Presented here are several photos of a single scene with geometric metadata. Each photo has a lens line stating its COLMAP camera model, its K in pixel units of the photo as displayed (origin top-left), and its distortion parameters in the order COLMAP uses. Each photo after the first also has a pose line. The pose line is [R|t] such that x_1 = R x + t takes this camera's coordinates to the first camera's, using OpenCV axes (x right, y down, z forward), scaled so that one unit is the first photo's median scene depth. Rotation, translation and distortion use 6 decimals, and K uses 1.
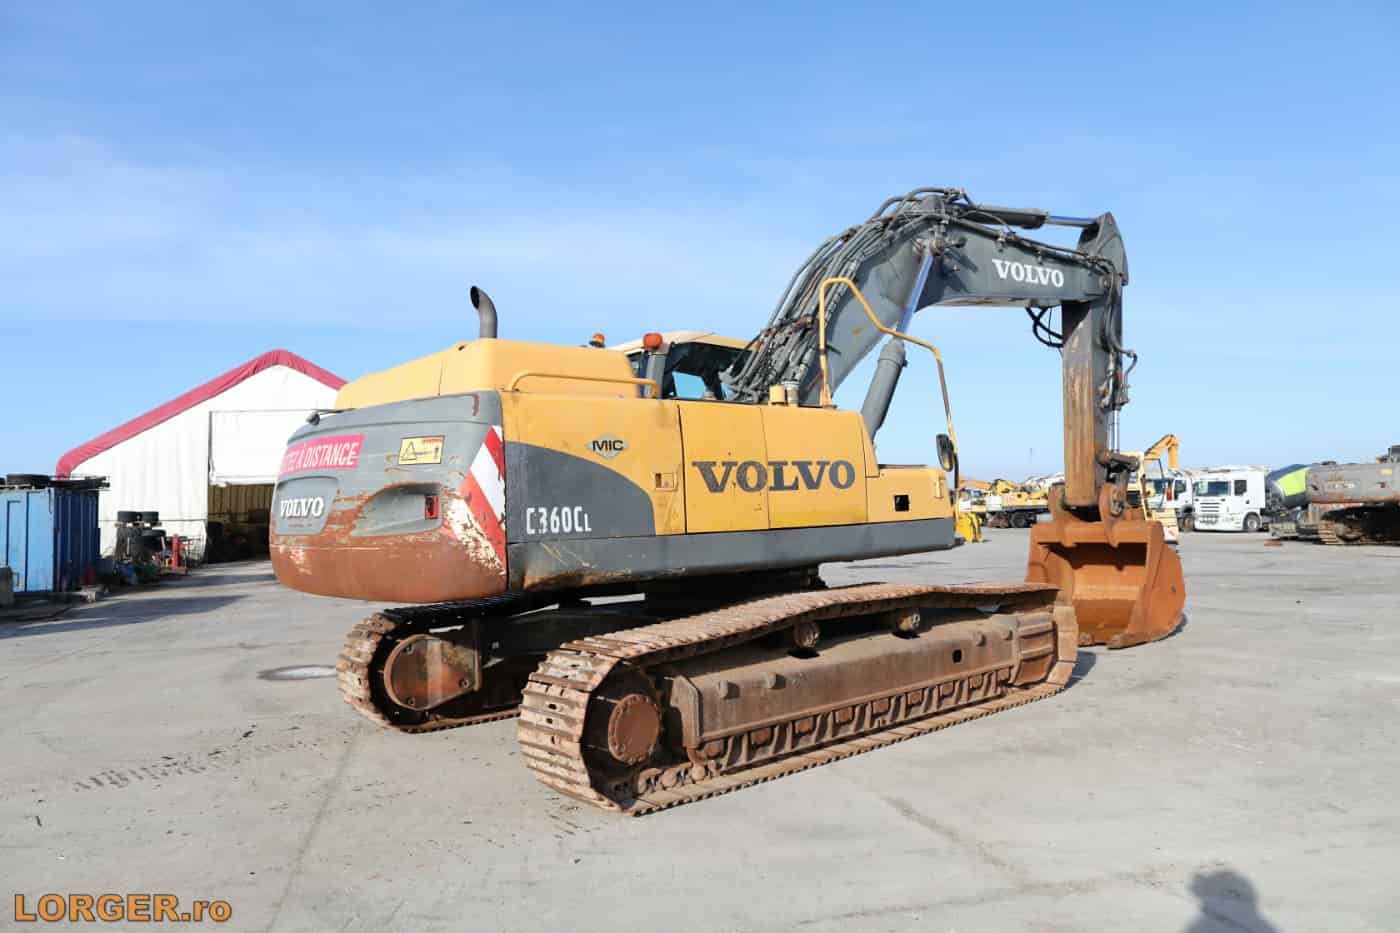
lens RADIAL K [[944.9, 0, 700.0], [0, 944.9, 466.5], [0, 0, 1]] dist [-0.048654, 0.074619]
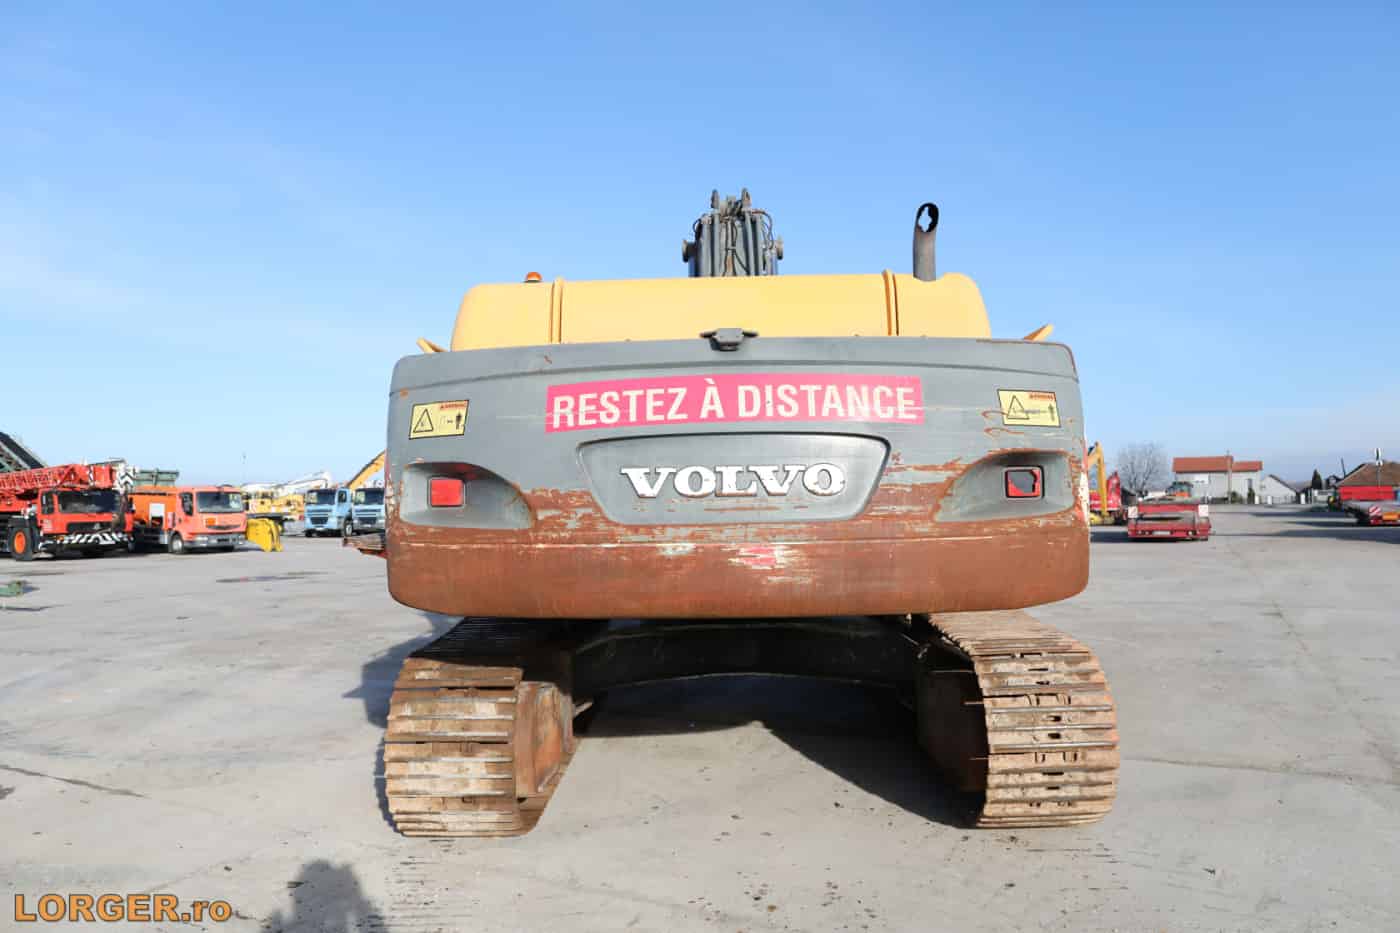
lens RADIAL K [[944.9, 0, 700.0], [0, 944.9, 466.5], [0, 0, 1]] dist [-0.048654, 0.074619]
pose [[0.676707, 0.040445, 0.735140, -1.016009], [-0.033095, 0.999152, -0.024506, 0.056885], [-0.735508, -0.007746, 0.677472, 0.661578]]
